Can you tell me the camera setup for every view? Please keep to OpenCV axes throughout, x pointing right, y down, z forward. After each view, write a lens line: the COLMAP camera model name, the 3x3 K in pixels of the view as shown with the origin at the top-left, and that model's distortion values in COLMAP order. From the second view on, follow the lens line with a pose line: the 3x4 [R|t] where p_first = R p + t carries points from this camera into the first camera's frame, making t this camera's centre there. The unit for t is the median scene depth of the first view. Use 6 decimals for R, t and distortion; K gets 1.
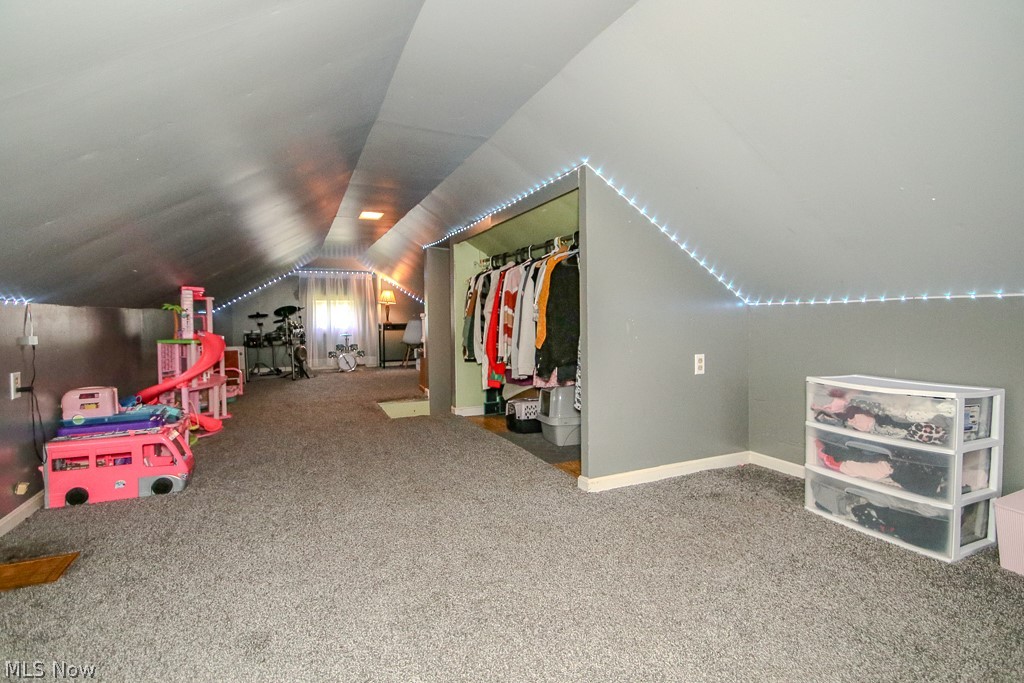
lens RADIAL K [[544.5, 0, 513.8], [0, 544.5, 339.2], [0, 0, 1]] dist [-0.000205, -0.000279]
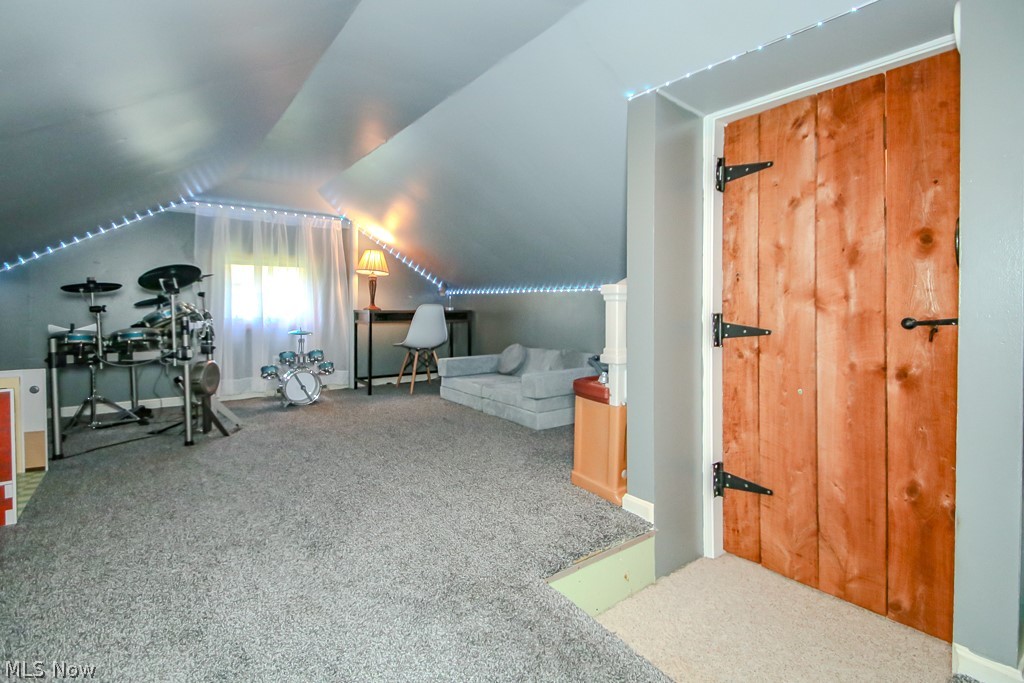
lens RADIAL K [[499.5, 0, 517.0], [0, 499.5, 314.1], [0, 0, 1]] dist [-0.000525, -0.001245]
pose [[0.967869, 0.004863, 0.251406, -0.239847], [0.002483, 0.999579, -0.028896, -0.011616], [-0.251441, 0.028592, 0.967450, 0.524691]]
